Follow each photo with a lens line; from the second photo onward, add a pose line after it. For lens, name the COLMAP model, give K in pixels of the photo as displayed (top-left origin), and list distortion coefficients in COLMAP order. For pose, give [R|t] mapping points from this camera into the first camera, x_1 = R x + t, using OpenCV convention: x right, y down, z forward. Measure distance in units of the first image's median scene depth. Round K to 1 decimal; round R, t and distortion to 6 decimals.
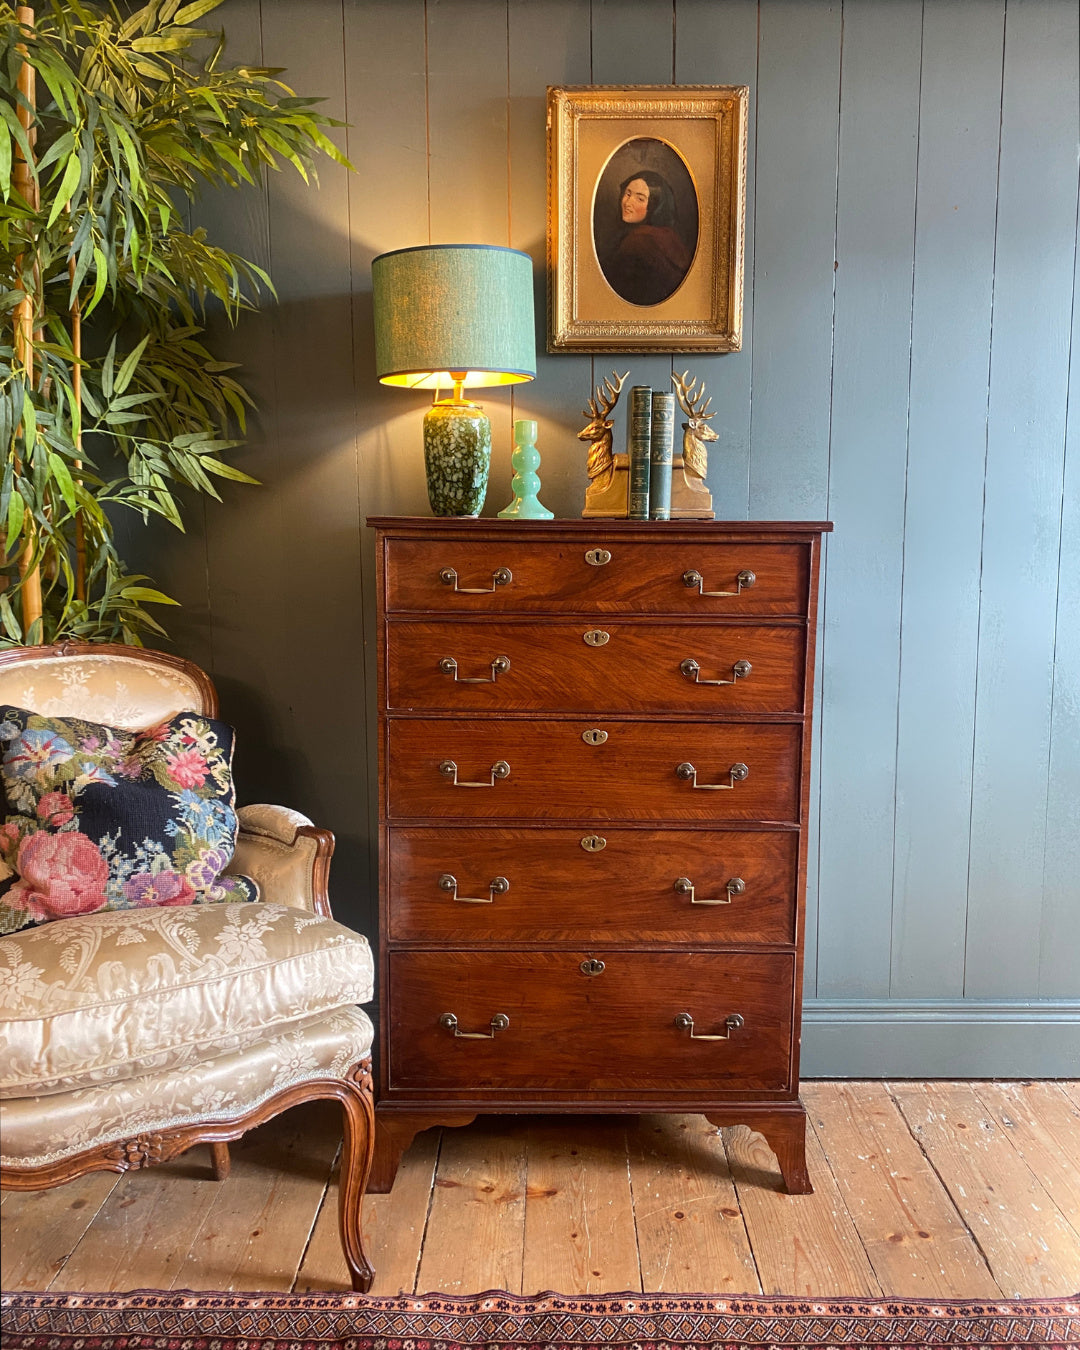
lens RADIAL K [[1087.5, 0, 535.8], [0, 1087.5, 679.7], [0, 0, 1]] dist [0.013236, -0.007968]
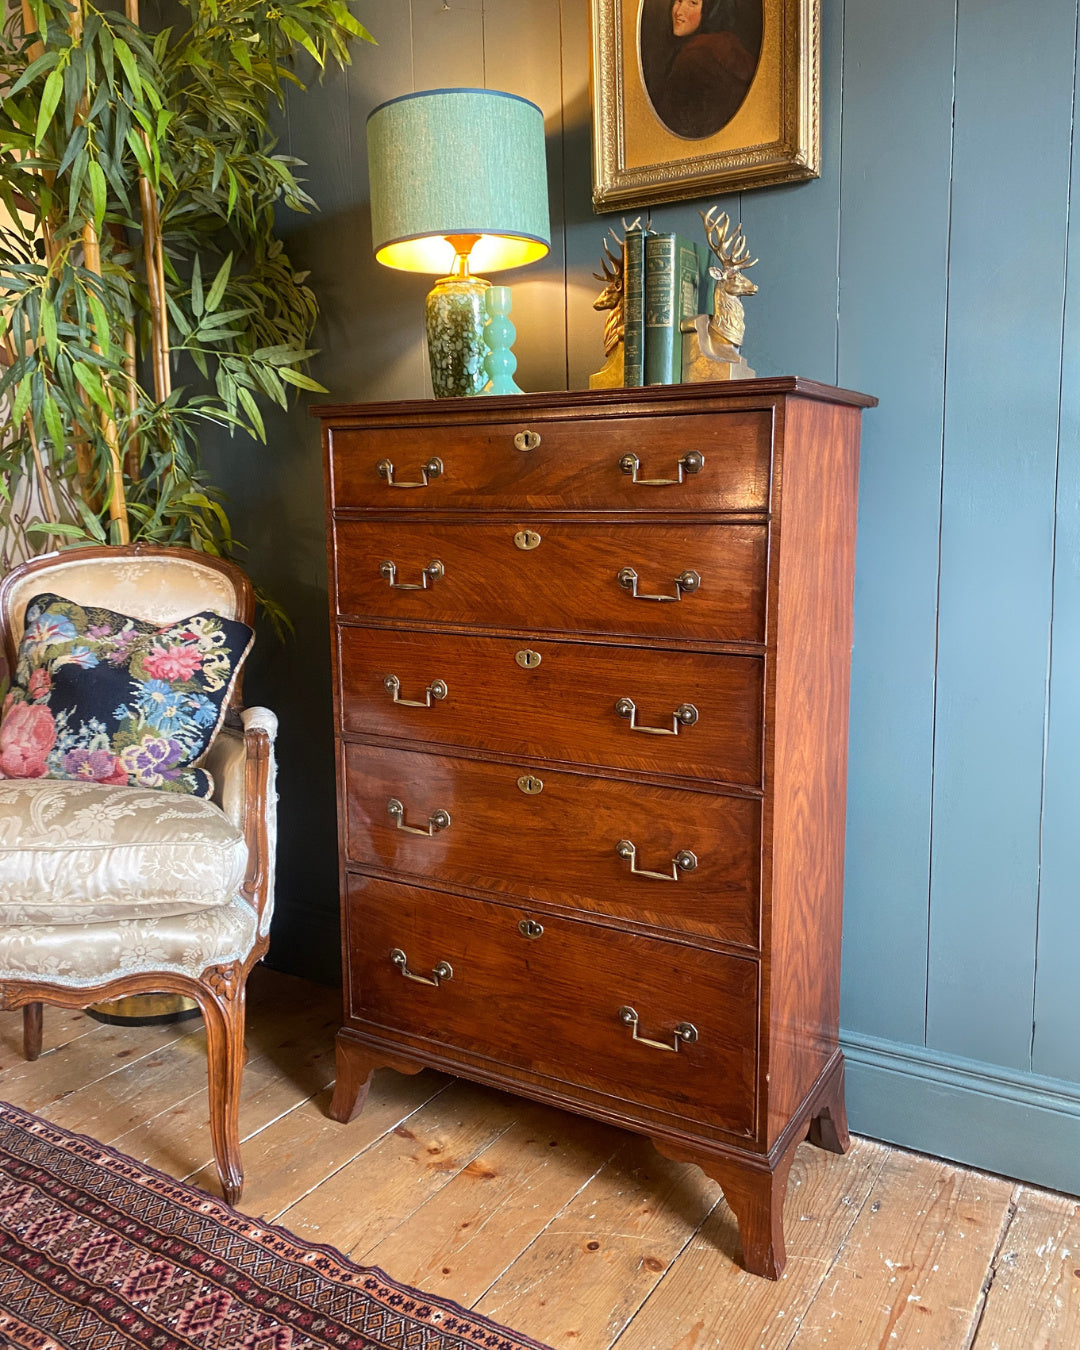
lens RADIAL K [[1087.5, 0, 535.8], [0, 1087.5, 679.7], [0, 0, 1]] dist [0.013236, -0.007968]
pose [[0.855499, 0.071652, -0.512822, 0.497658], [-0.061331, 0.997430, 0.037047, 0.038122], [0.514159, -0.000241, 0.857695, 0.278689]]
